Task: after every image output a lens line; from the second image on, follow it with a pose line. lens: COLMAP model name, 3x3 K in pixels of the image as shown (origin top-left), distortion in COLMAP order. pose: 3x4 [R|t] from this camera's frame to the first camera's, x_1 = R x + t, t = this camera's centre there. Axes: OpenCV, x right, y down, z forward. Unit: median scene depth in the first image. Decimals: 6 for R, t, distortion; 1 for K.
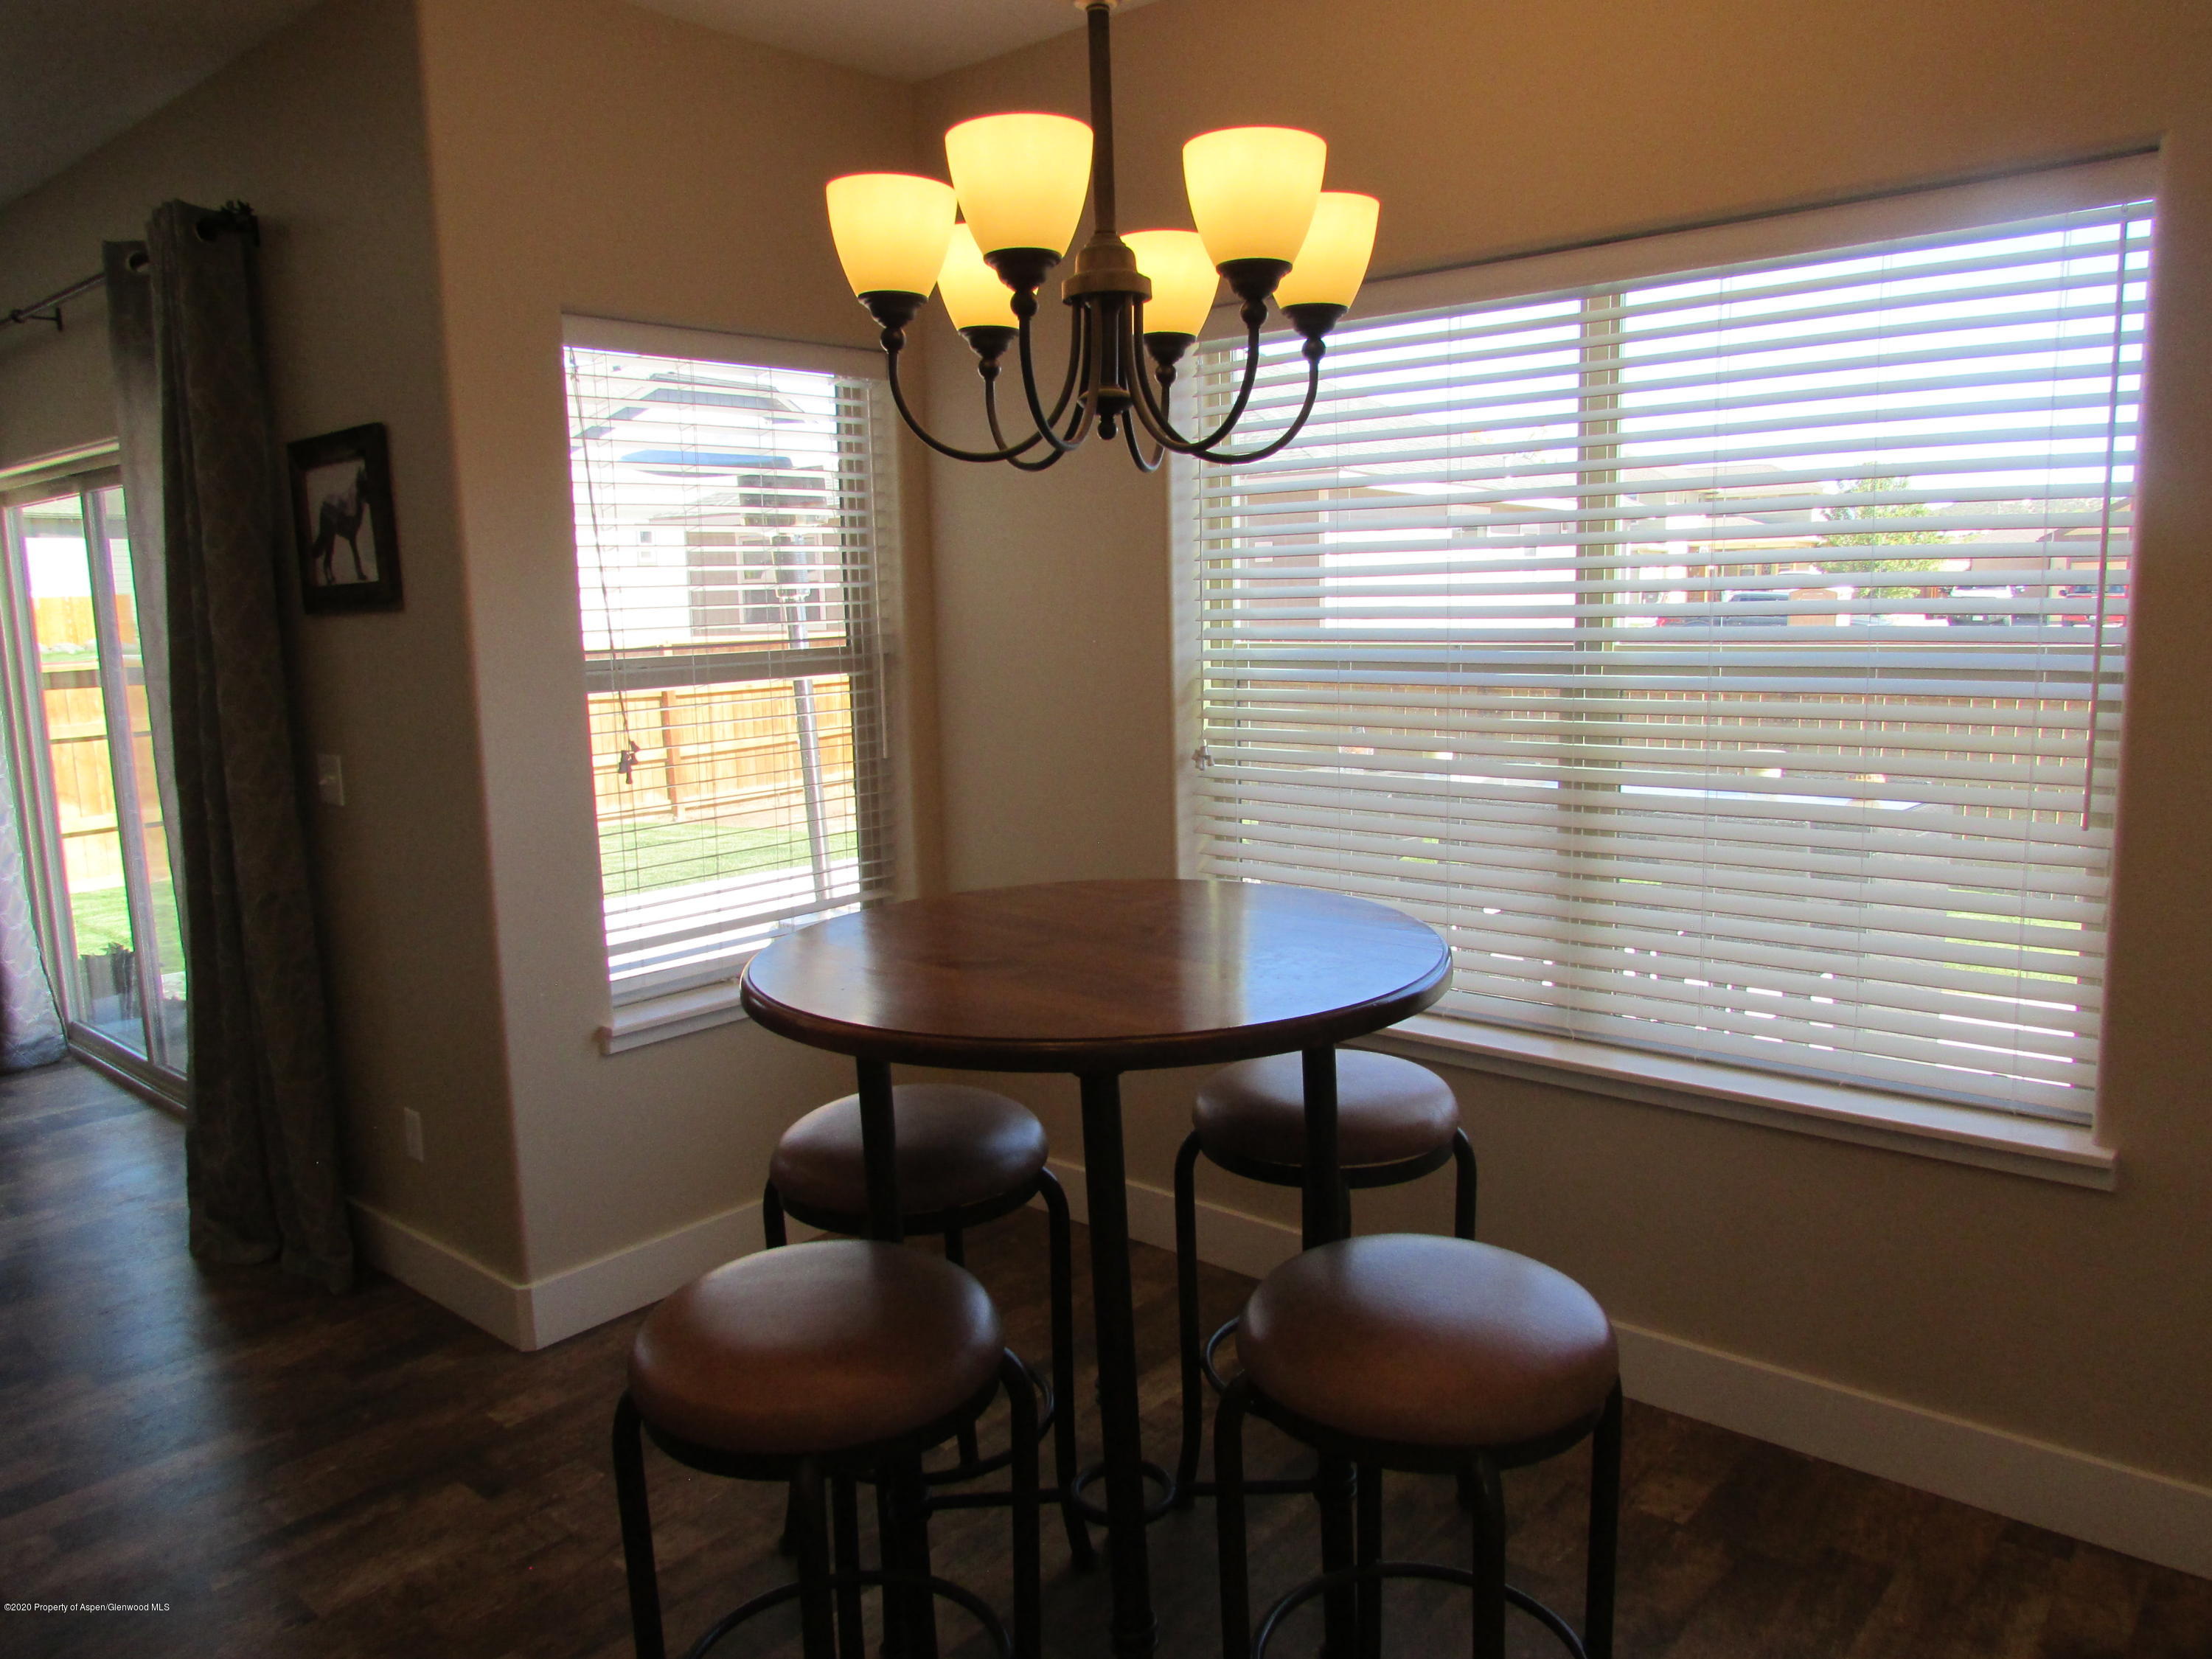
lens RADIAL K [[1572.5, 0, 1100.7], [0, 1572.5, 833.2], [0, 0, 1]] dist [0.000055, 0.000512]
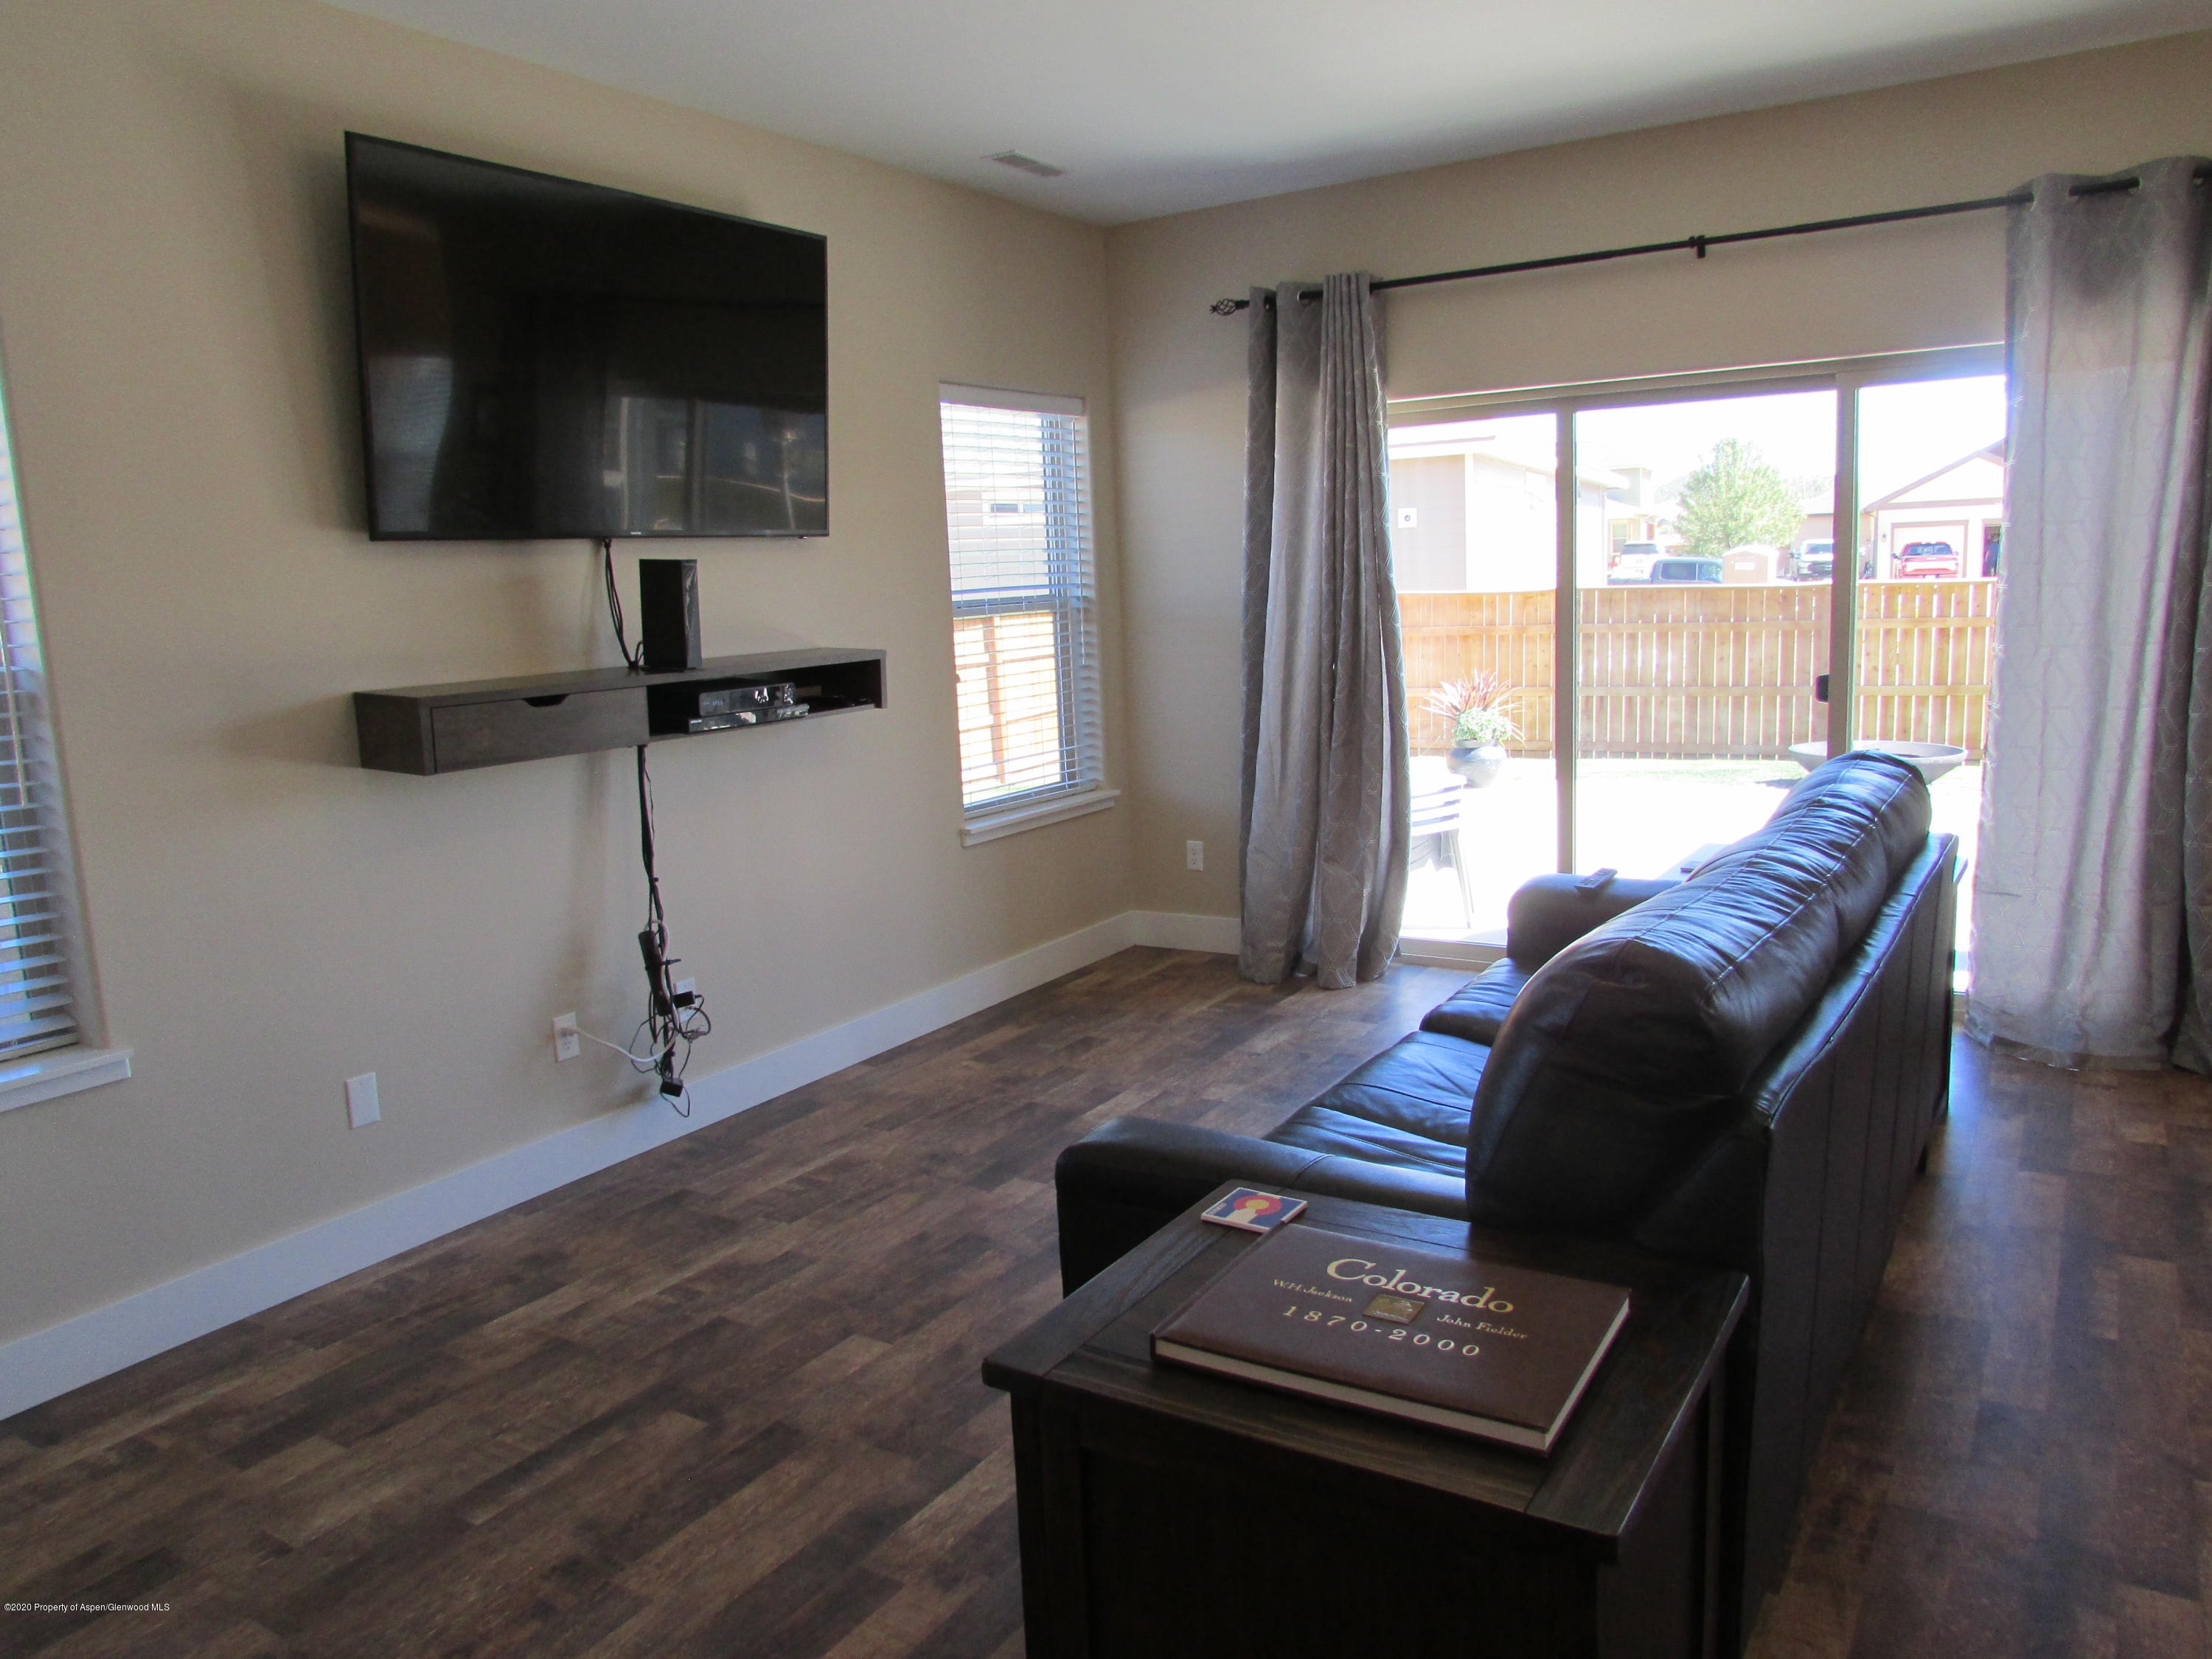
lens RADIAL K [[1572.5, 0, 1111.5], [0, 1572.5, 822.9], [0, 0, 1]] dist [0.000055, 0.000512]
pose [[0.988962, -0.037271, 0.143404, -0.332951], [0.037029, 0.999305, 0.004358, 0.097733], [-0.143466, 0.001000, 0.989655, -0.502416]]
